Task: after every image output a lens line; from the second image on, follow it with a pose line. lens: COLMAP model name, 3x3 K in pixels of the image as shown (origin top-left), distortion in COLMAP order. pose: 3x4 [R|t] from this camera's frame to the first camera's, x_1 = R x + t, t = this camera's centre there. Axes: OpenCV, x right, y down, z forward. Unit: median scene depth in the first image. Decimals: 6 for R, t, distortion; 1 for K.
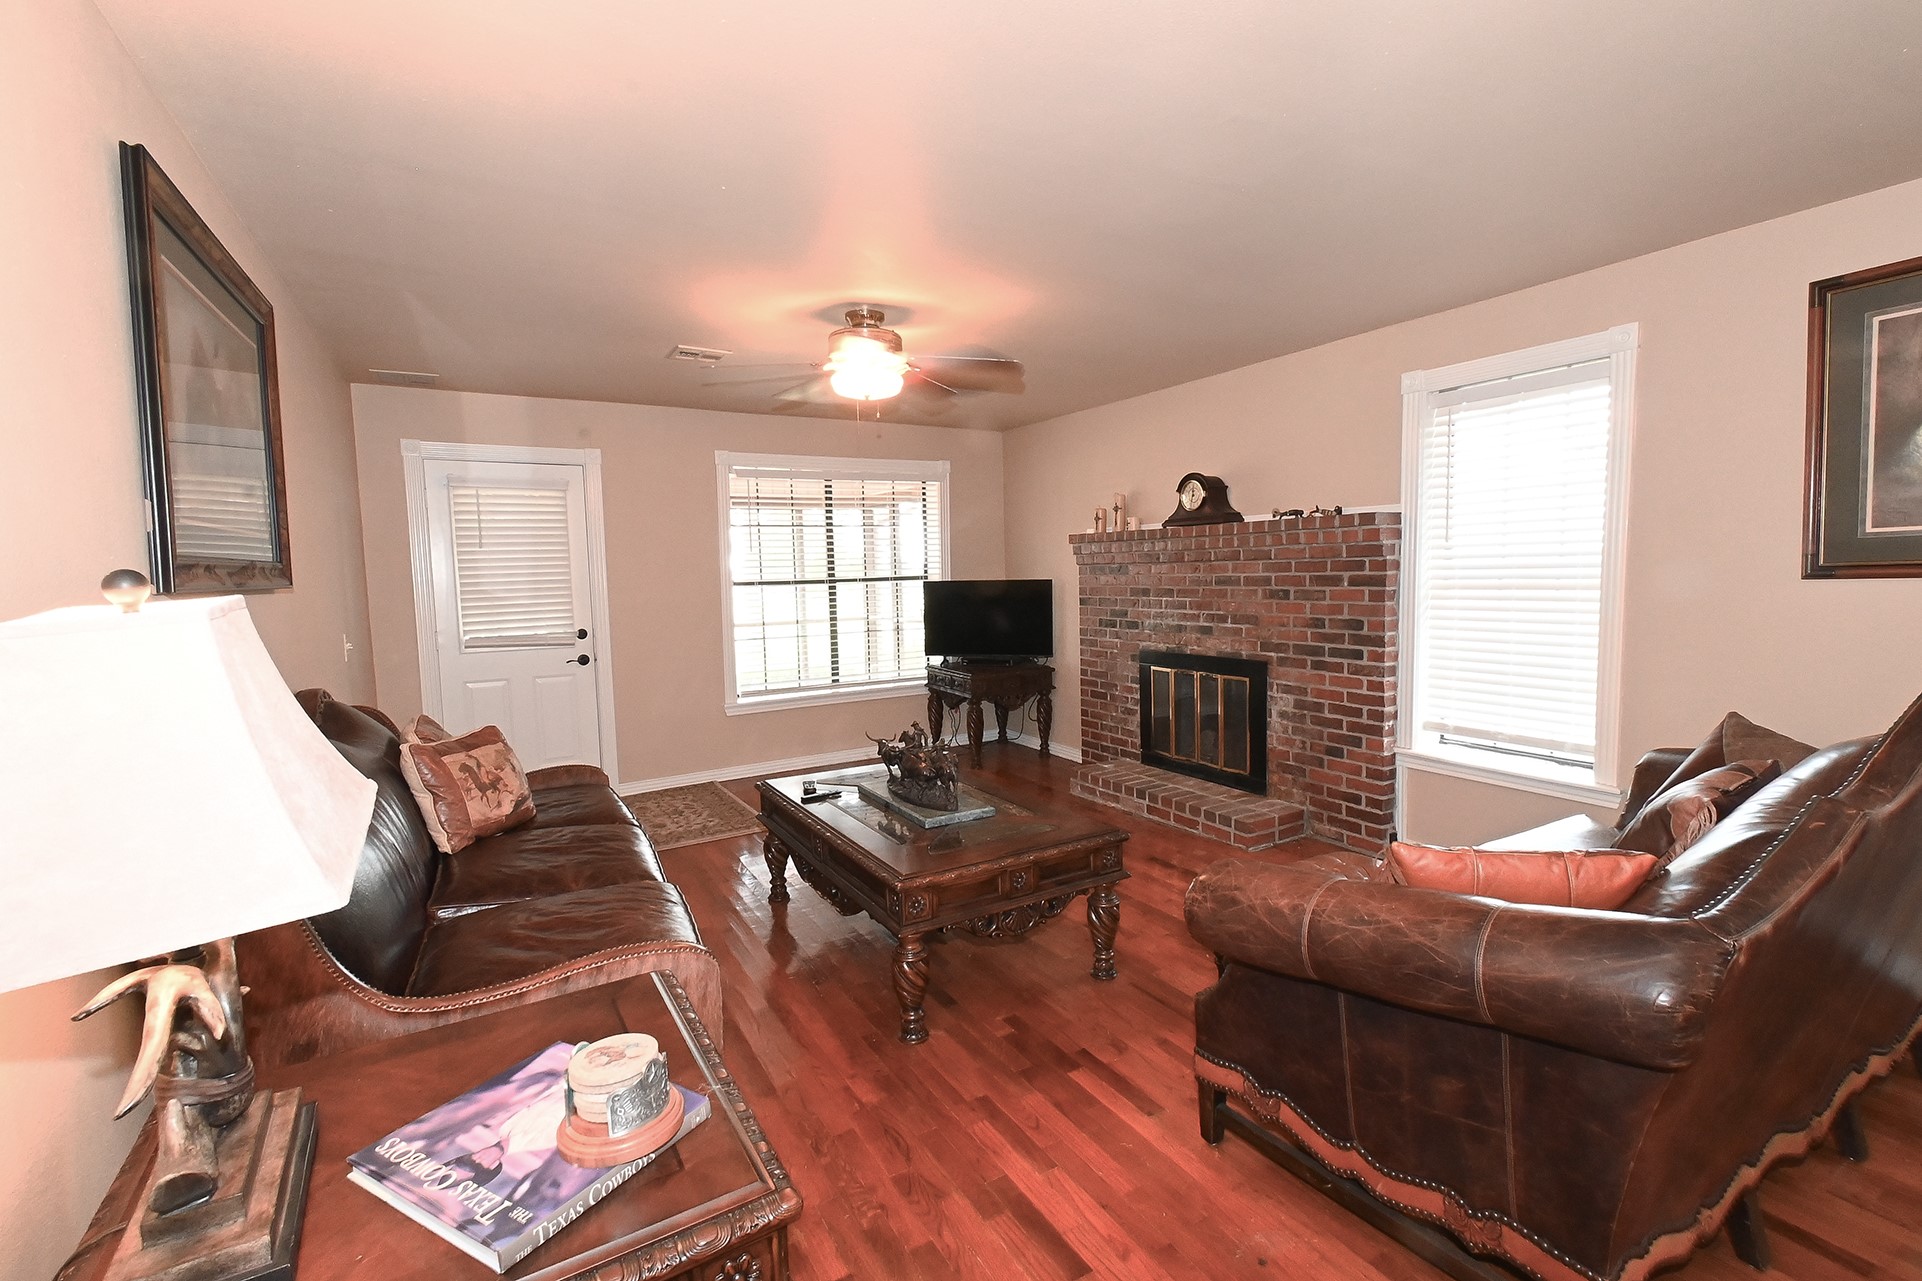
lens RADIAL K [[853.3, 0, 963.8], [0, 853.3, 631.7], [0, 0, 1]] dist [0.006511, -0.000883]
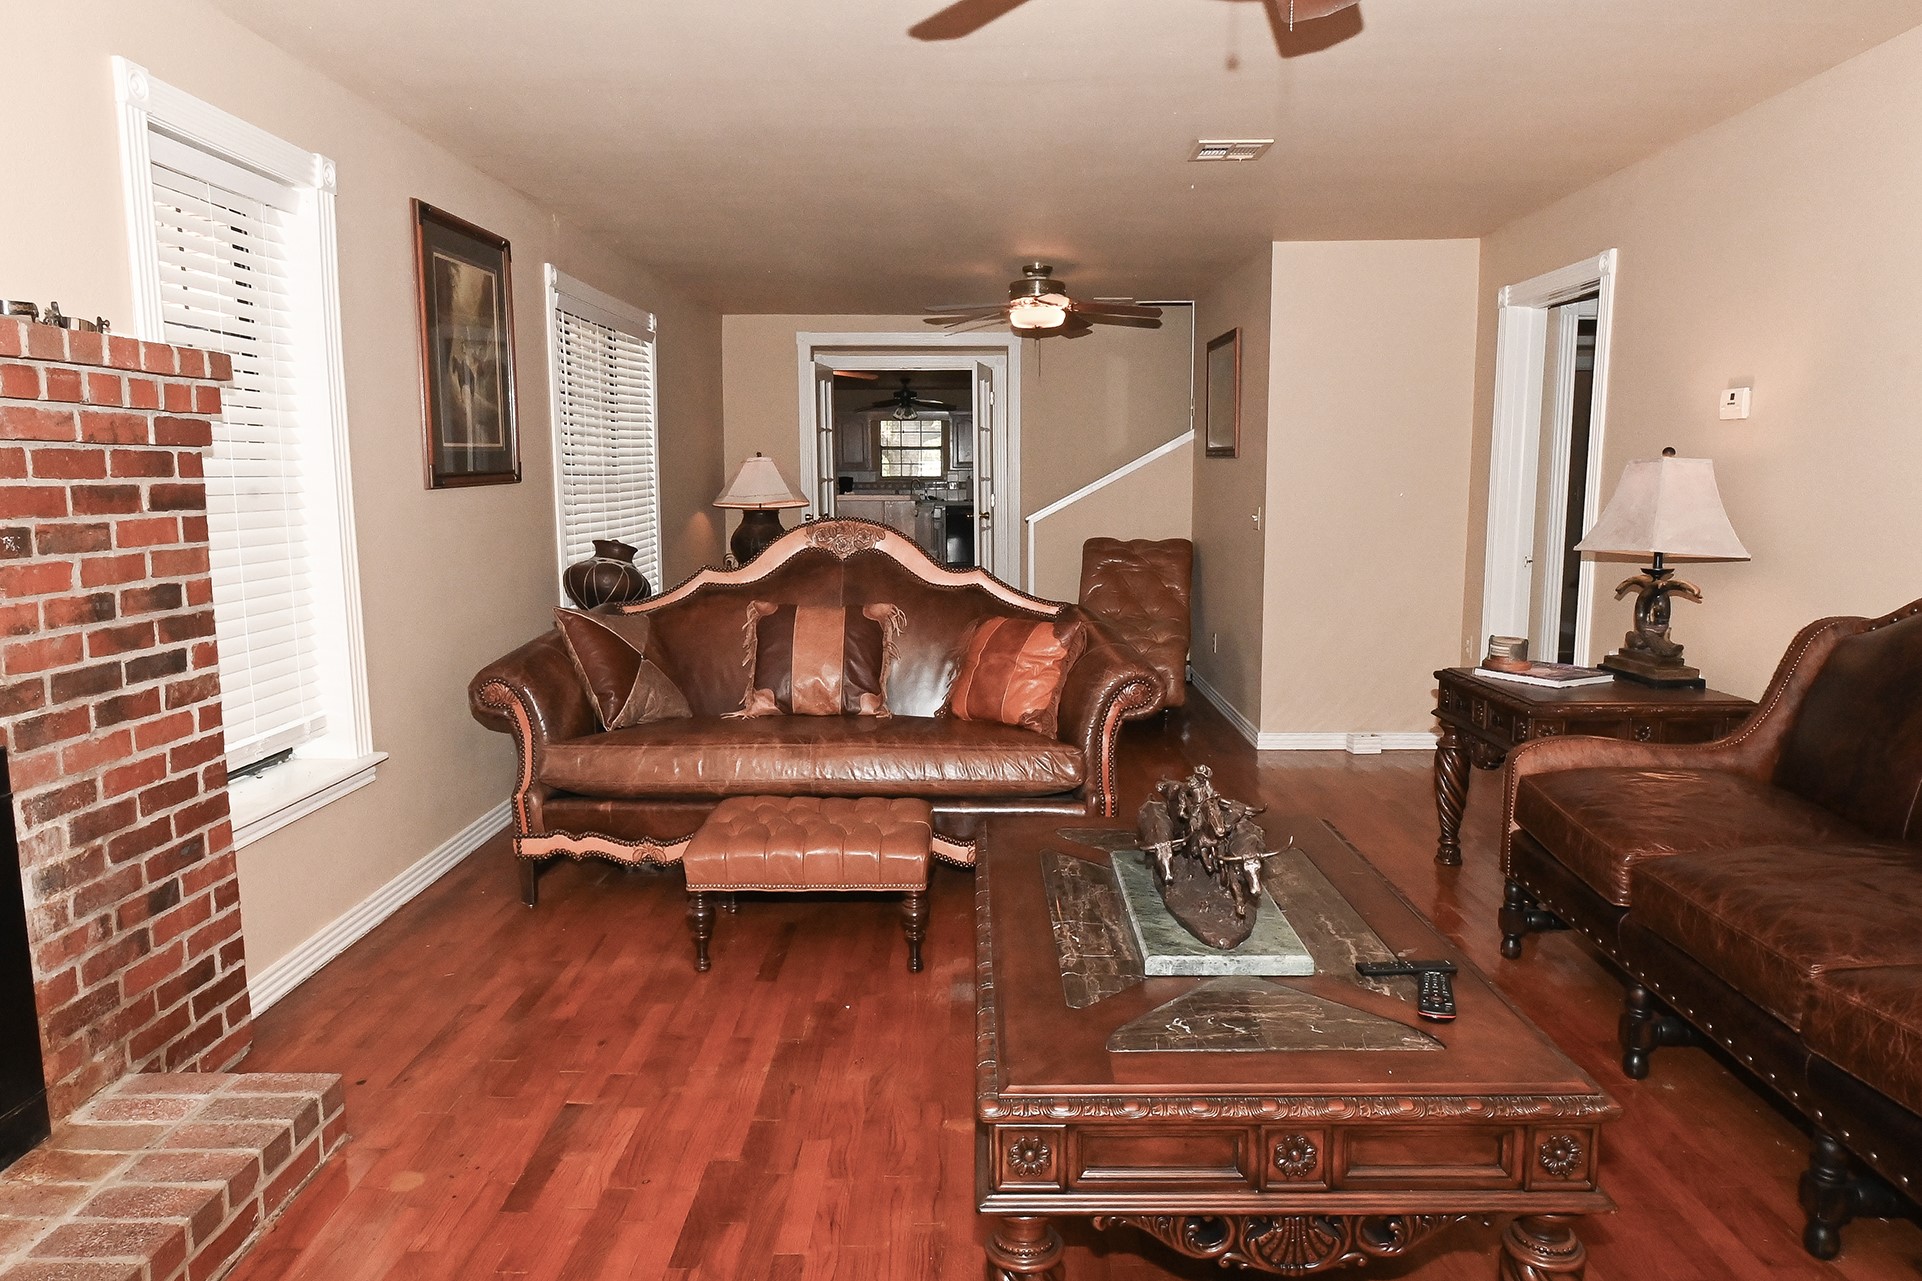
lens RADIAL K [[1255.0, 0, 963.6], [0, 1255.0, 640.6], [0, 0, 1]] dist [-0.002122, 0.000879]
pose [[-0.859538, -0.041183, 0.509410, -0.227718], [0.060432, 0.981565, 0.181322, -0.076267], [-0.507486, 0.186637, -0.841204, 1.288360]]
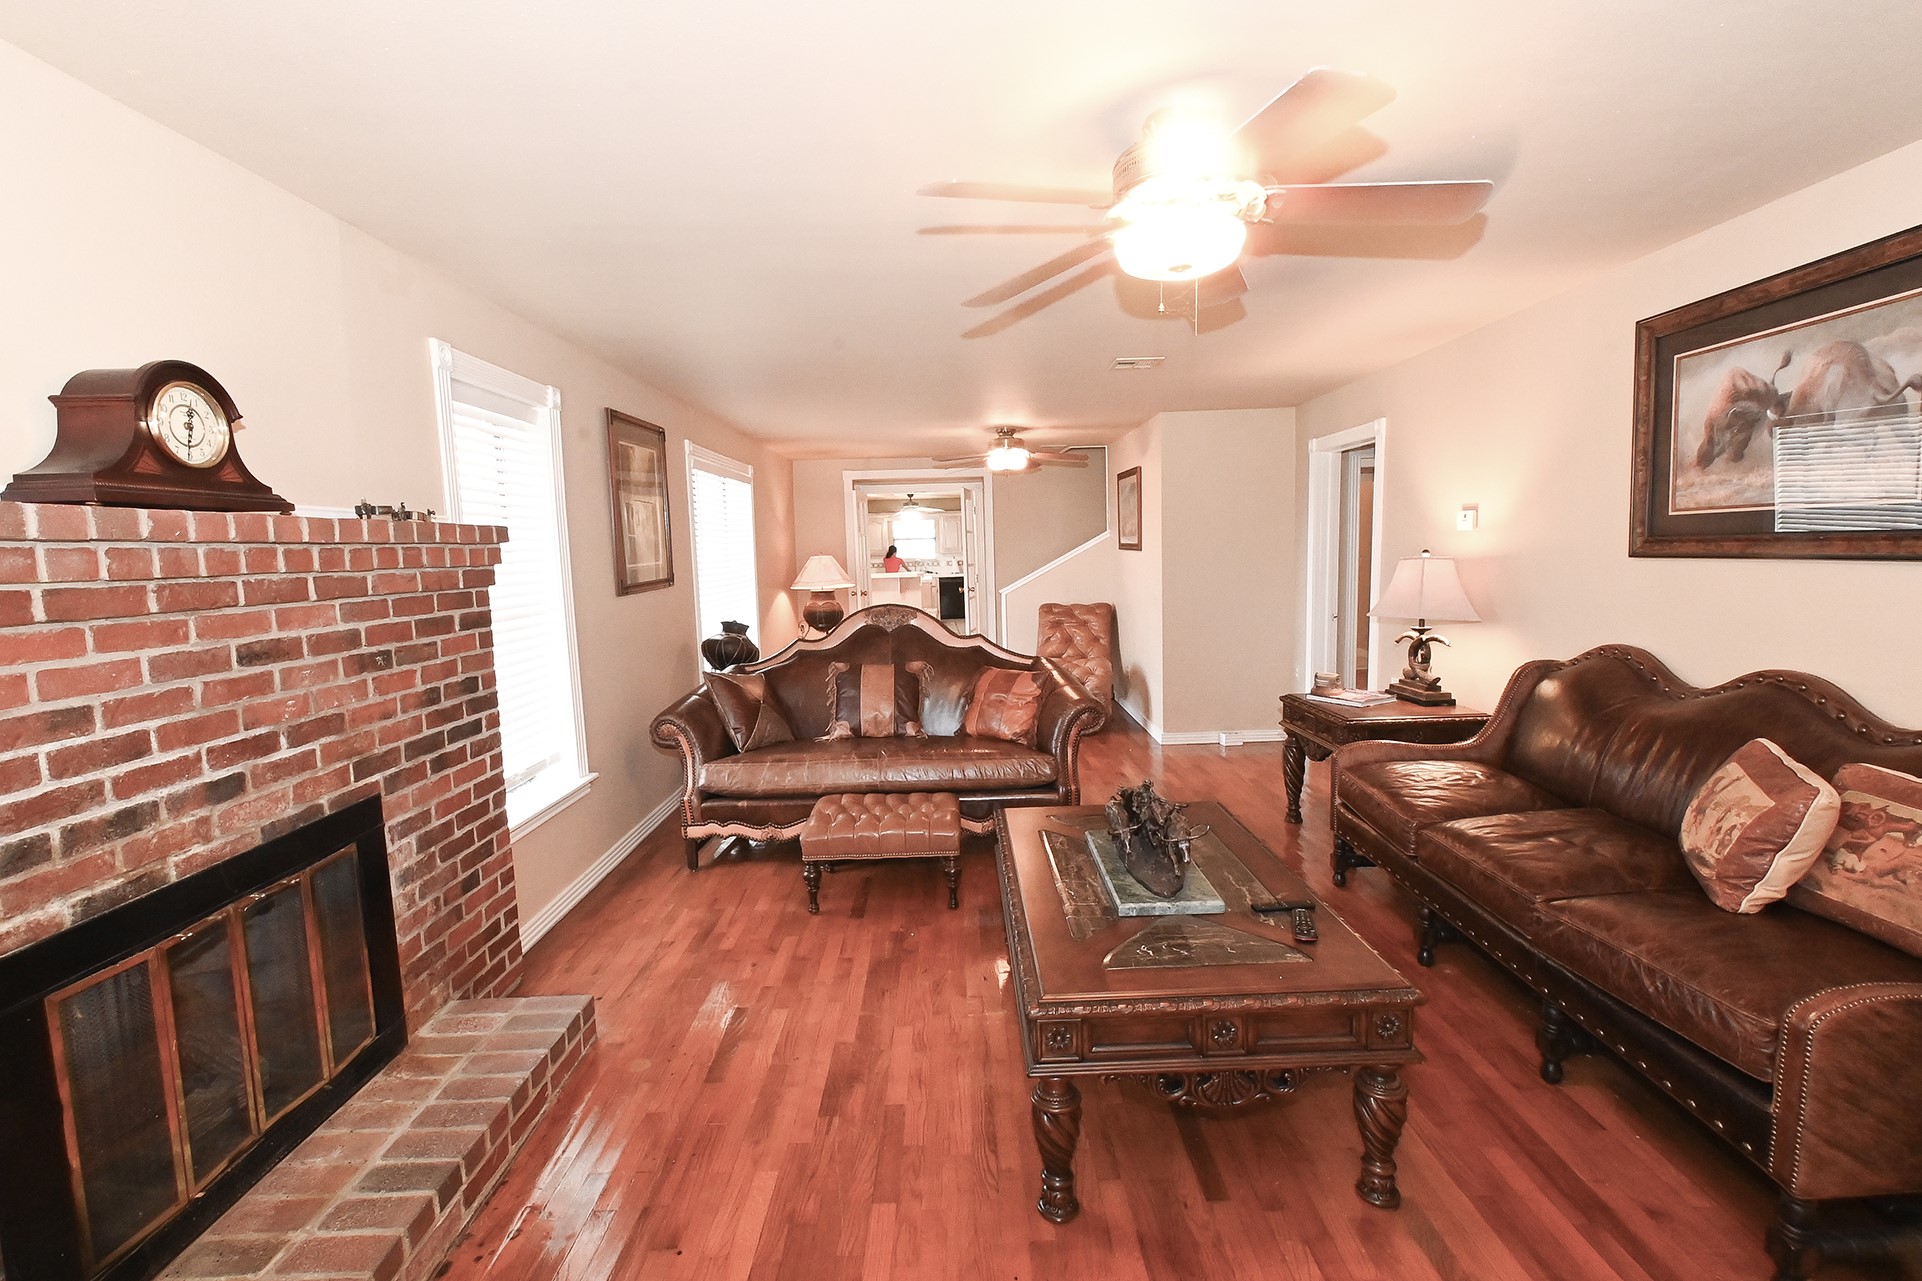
lens RADIAL K [[853.3, 0, 964.3], [0, 853.3, 637.4], [0, 0, 1]] dist [0.006511, -0.000883]
pose [[-0.870330, -0.002271, 0.492464, -0.220472], [0.084897, 0.984326, 0.154577, -0.114203], [-0.485096, 0.176342, -0.856496, 1.332152]]
